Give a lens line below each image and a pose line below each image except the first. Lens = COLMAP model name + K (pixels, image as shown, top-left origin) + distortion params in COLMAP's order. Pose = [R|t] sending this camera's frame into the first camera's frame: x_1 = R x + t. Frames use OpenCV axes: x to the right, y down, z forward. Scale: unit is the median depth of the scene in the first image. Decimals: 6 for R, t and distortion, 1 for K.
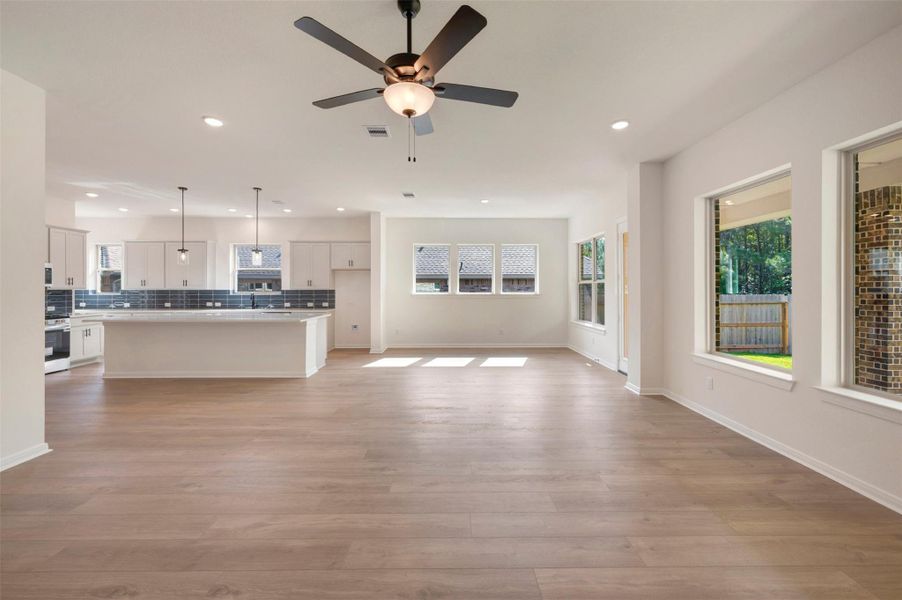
lens RADIAL K [[363.7, 0, 451.9], [0, 363.7, 288.8], [0, 0, 1]] dist [-0.001650, -0.000245]
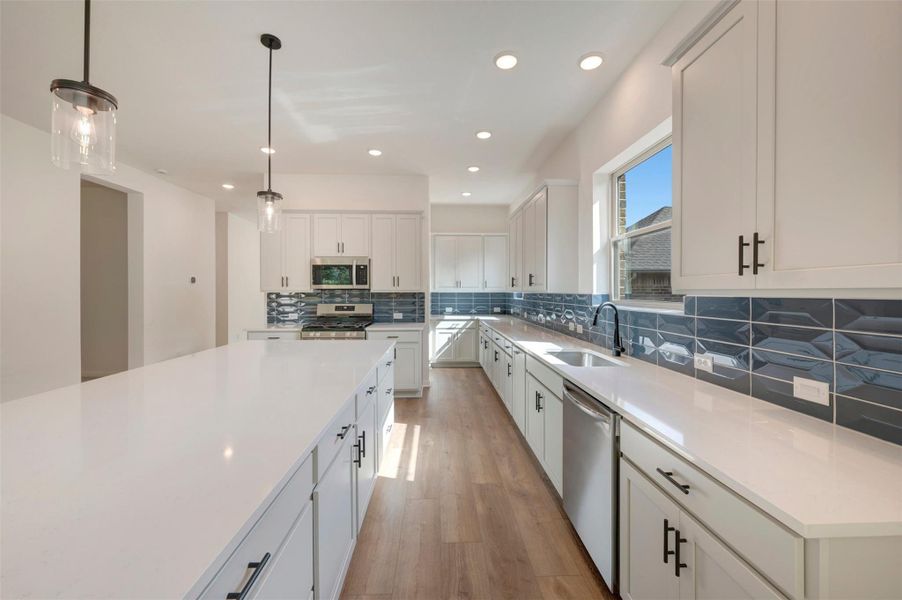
lens RADIAL K [[359.1, 0, 452.5], [0, 359.1, 291.4], [0, 0, 1]] dist [-0.000361, -0.000154]
pose [[0.032826, 0.000701, -0.999461, -0.246309], [-0.000799, 0.999999, 0.000675, -0.000114], [0.999461, 0.000776, 0.032827, 0.869067]]
